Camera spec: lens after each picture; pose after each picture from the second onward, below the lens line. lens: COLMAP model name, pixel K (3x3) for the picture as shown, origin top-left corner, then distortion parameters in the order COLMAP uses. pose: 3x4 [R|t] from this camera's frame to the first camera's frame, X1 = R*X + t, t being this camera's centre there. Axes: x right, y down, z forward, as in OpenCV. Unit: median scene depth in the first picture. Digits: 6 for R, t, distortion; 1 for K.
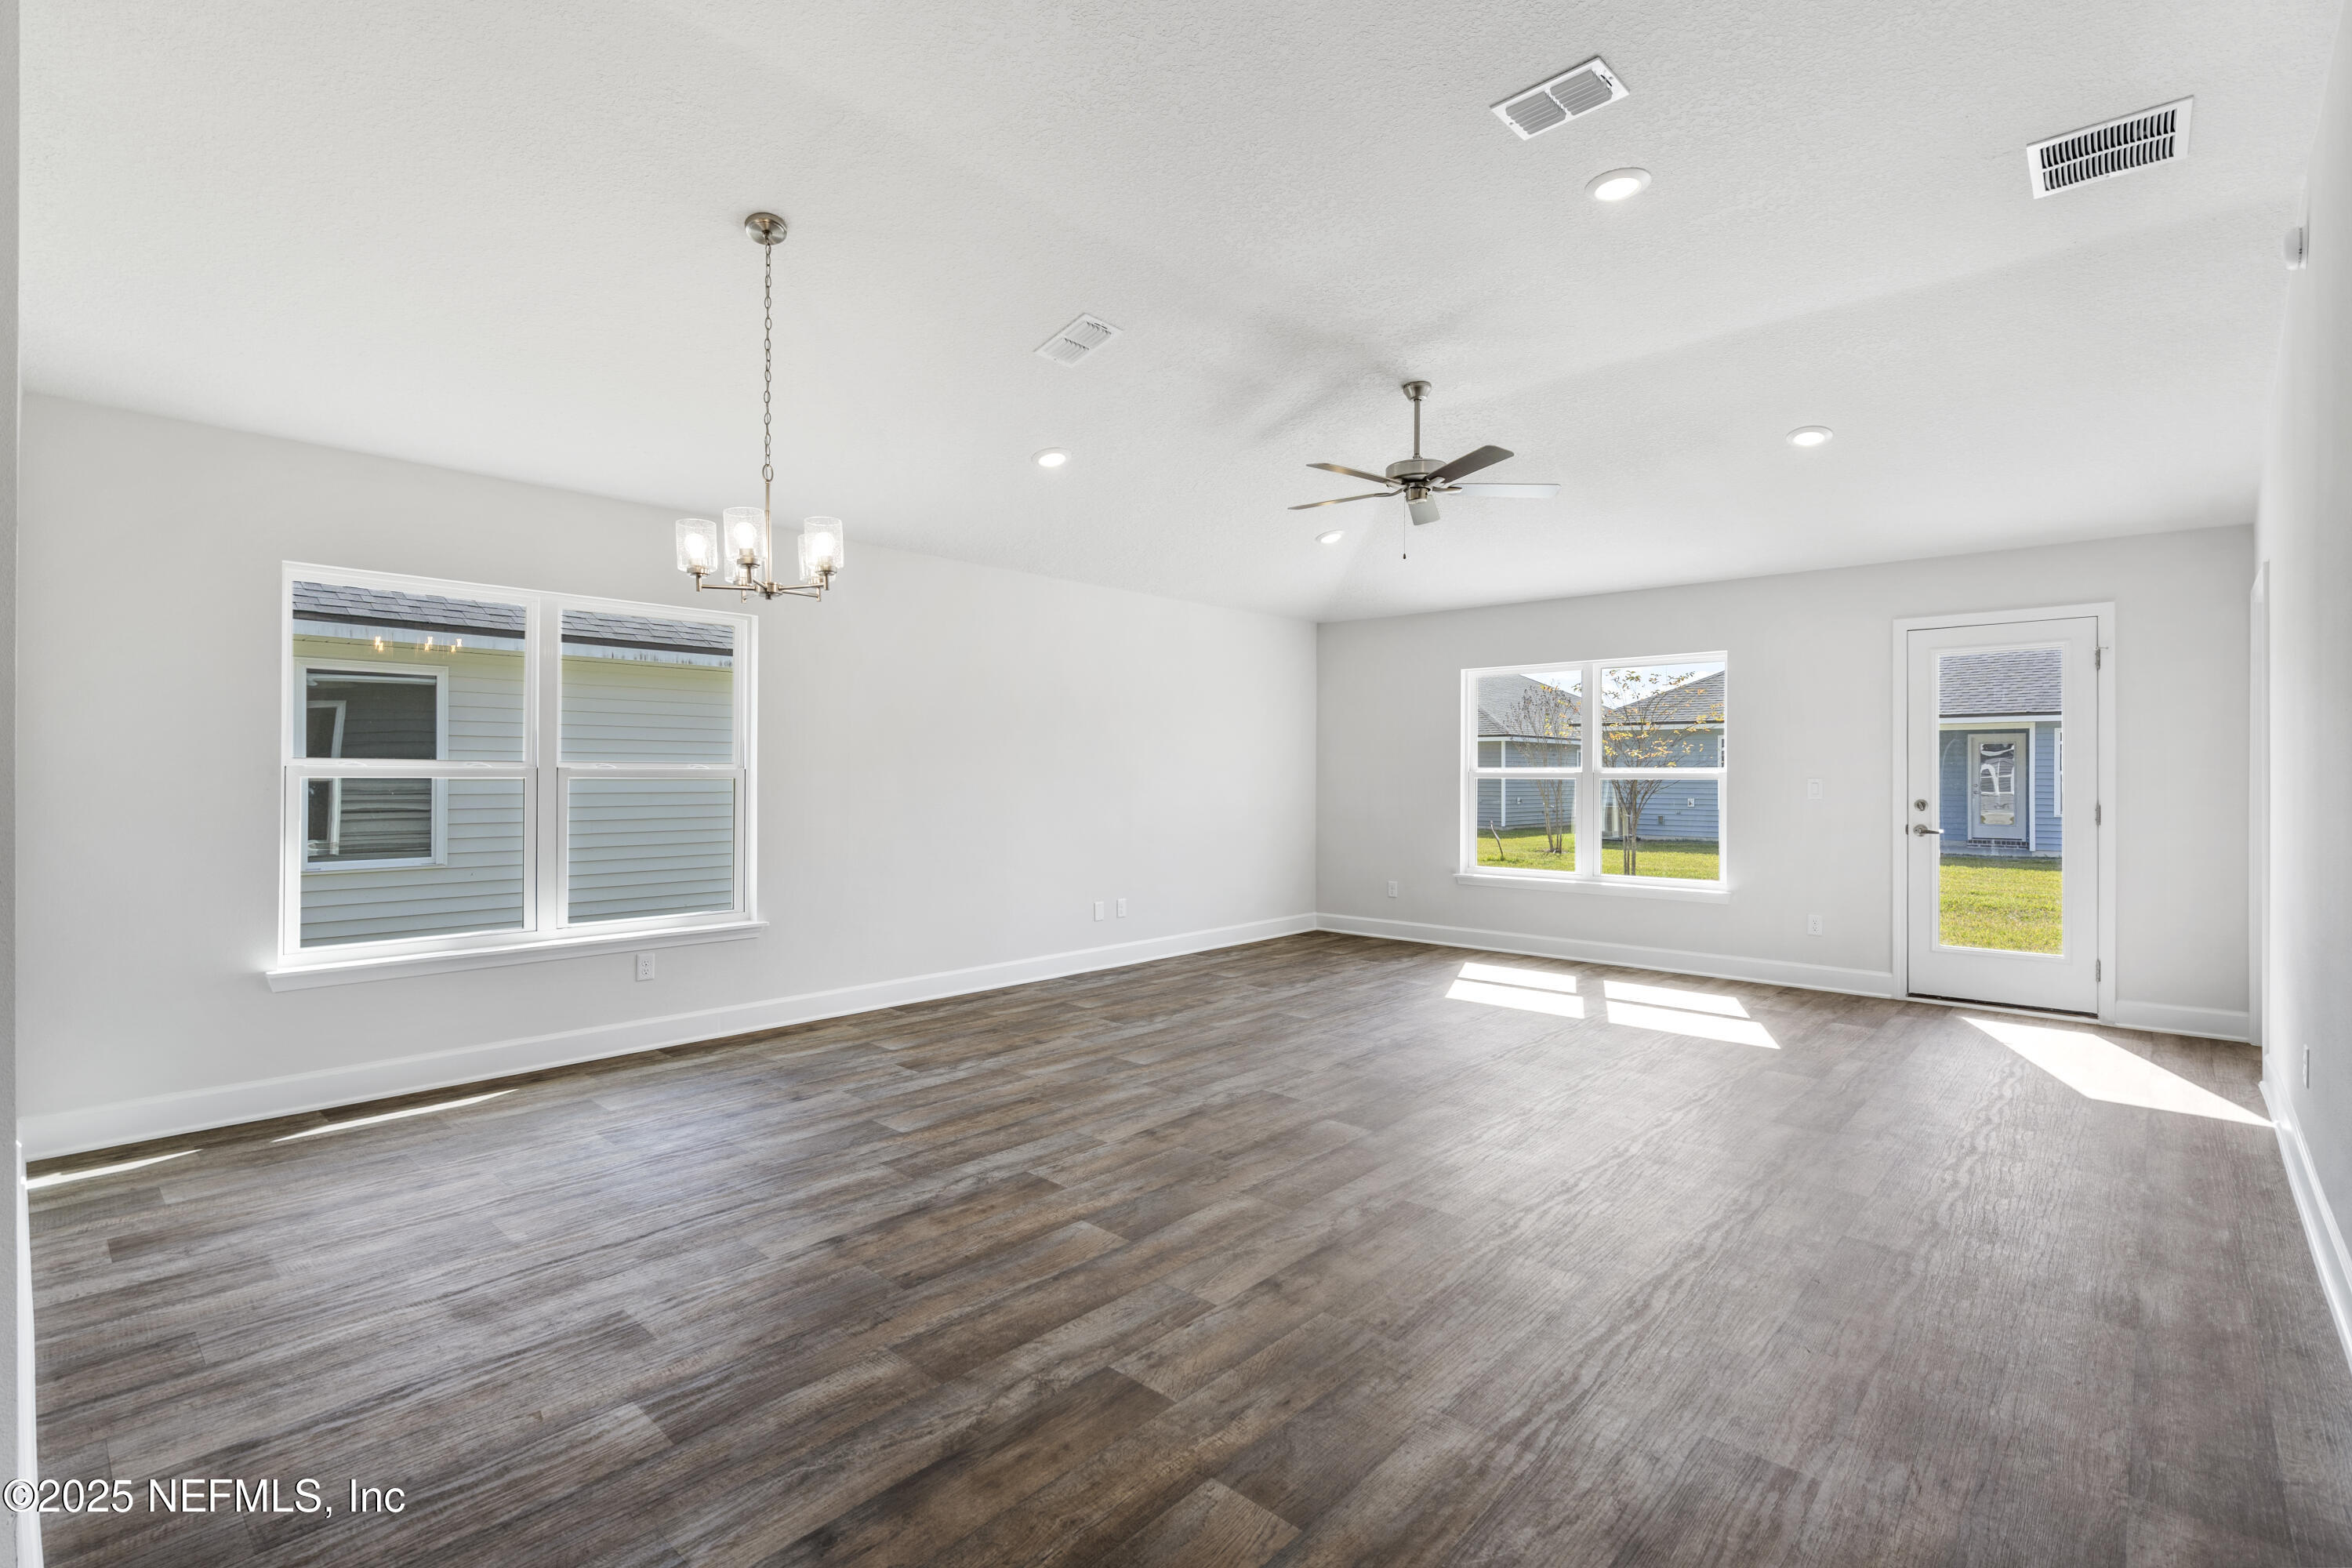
lens RADIAL K [[1069.8, 0, 1176.0], [0, 1069.8, 784.0], [0, 0, 1]] dist [-0.003063, -0.000174]
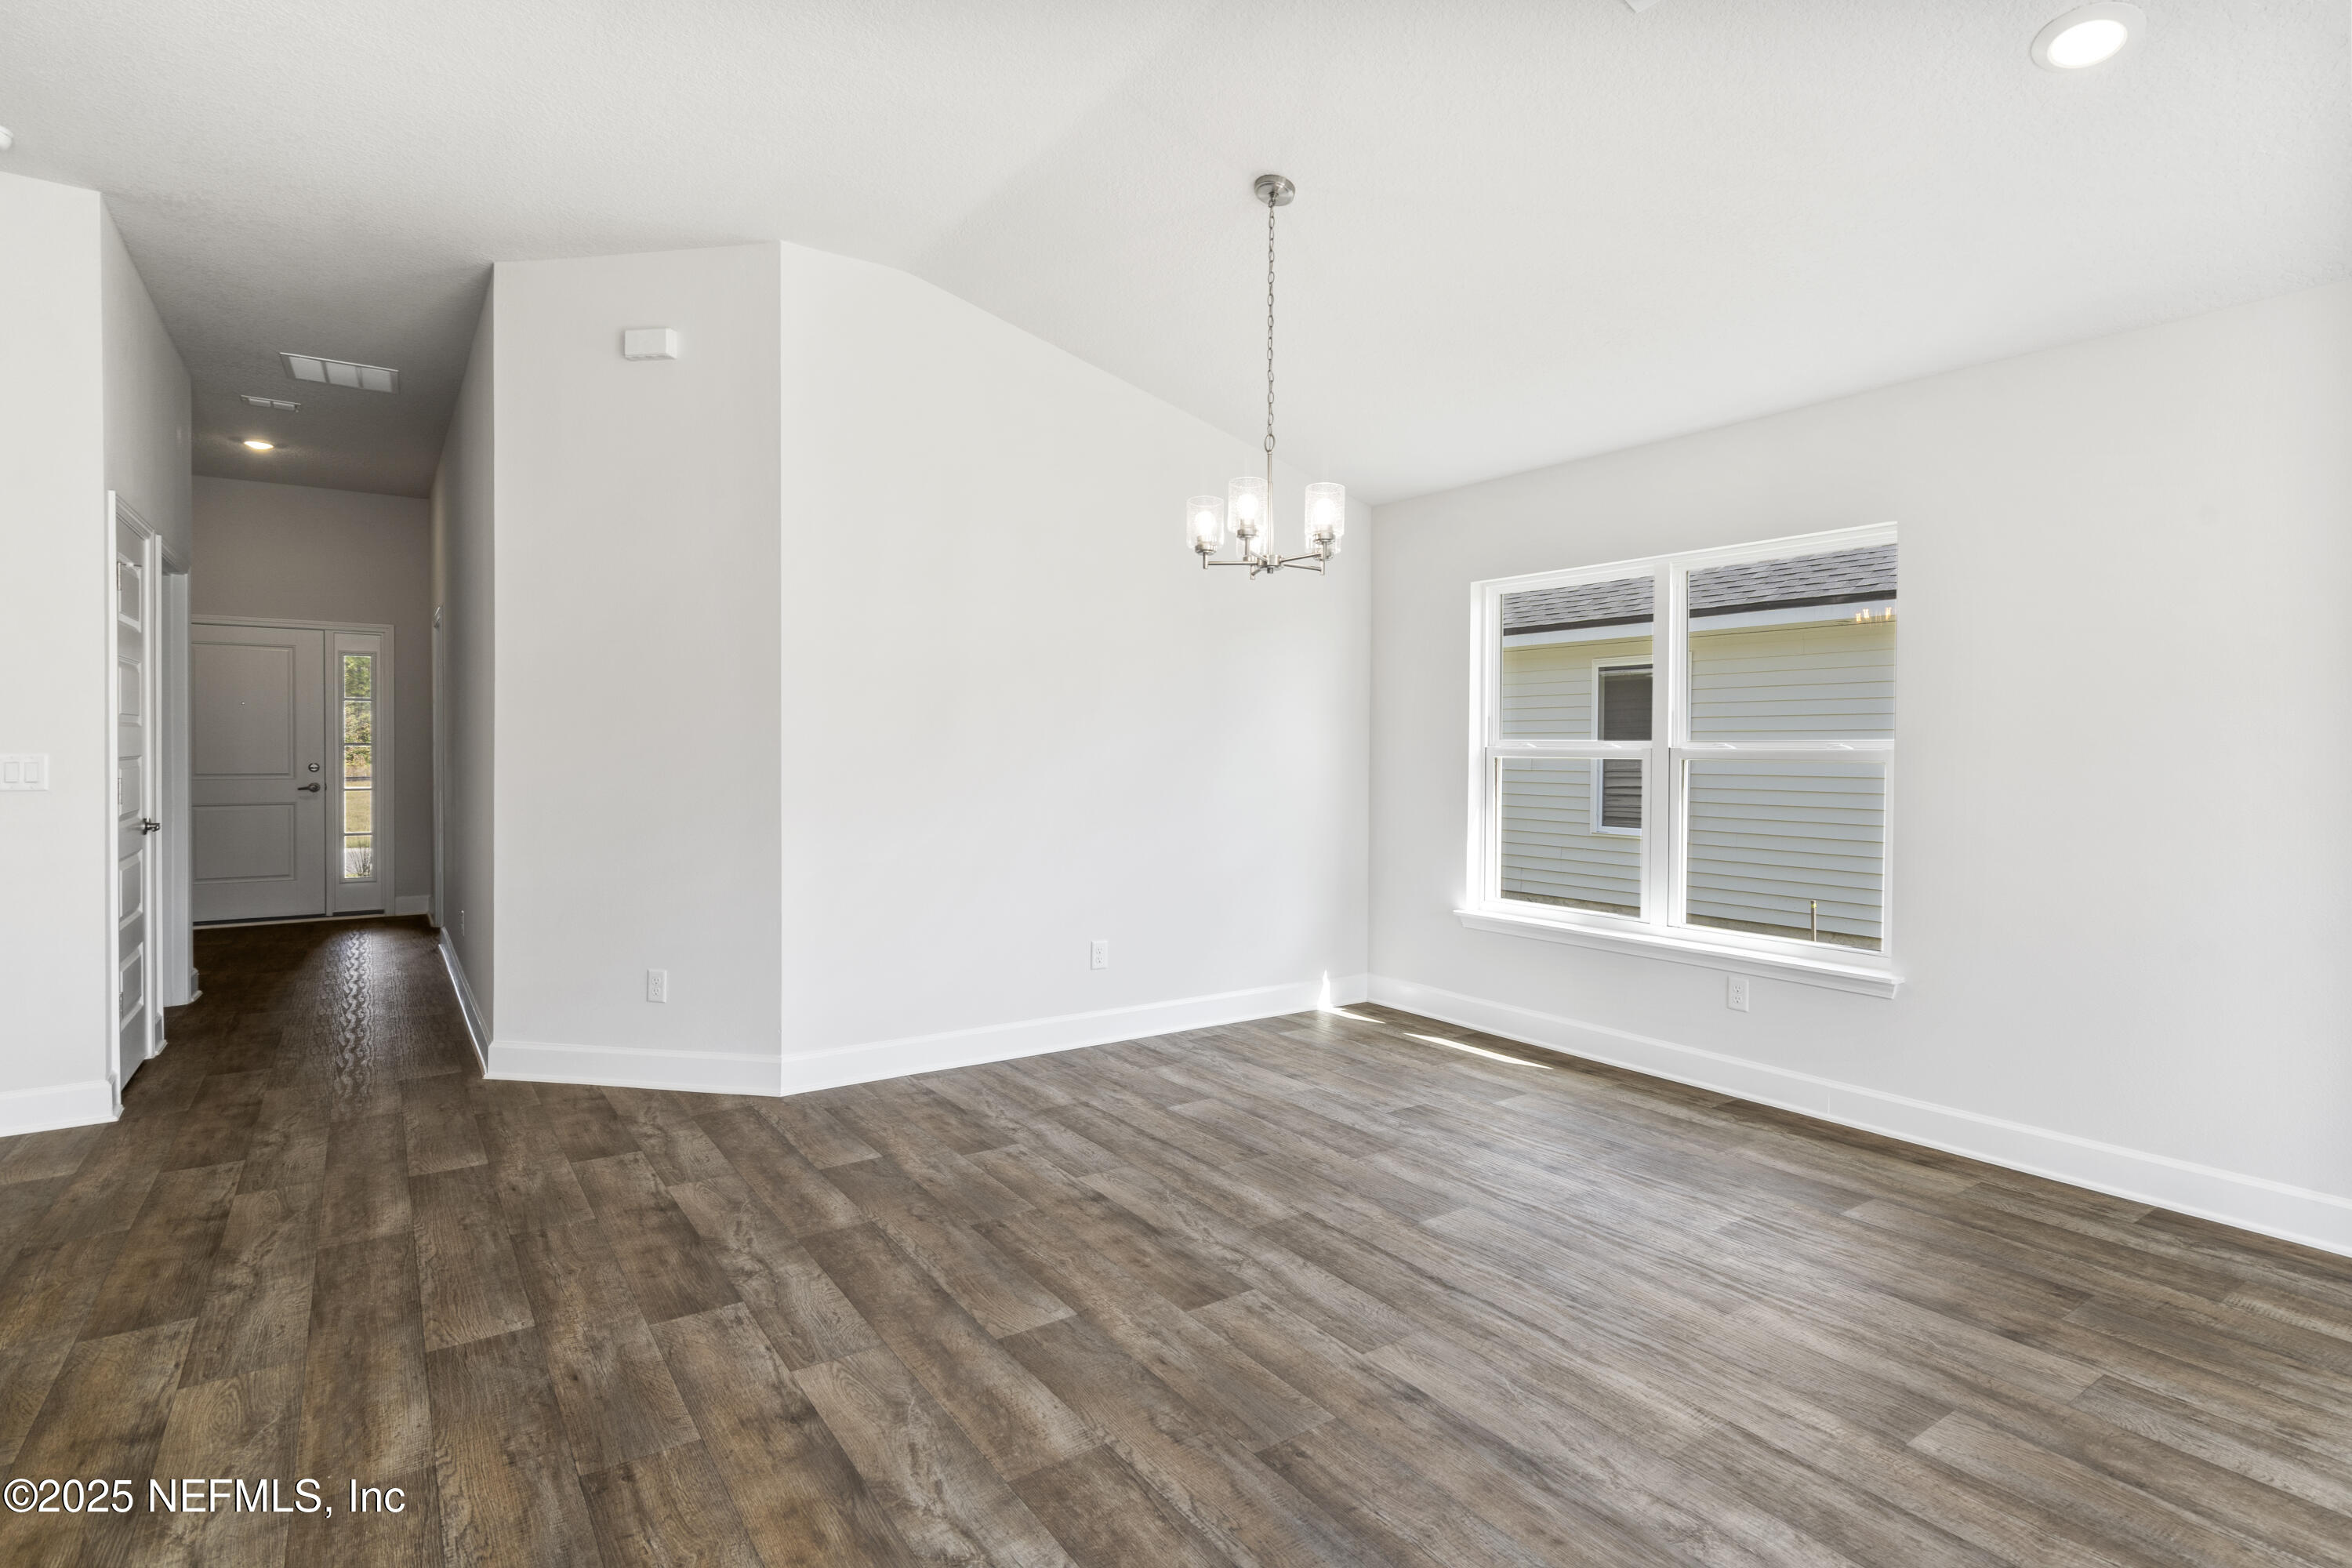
lens RADIAL K [[1153.9, 0, 1176.0], [0, 1153.9, 784.0], [0, 0, 1]] dist [0.001490, 0.000028]
pose [[-0.210681, 0.025393, -0.977225, 0.671656], [-0.013363, 0.999494, 0.028852, -0.010900], [0.977464, 0.019137, -0.210235, 1.152712]]
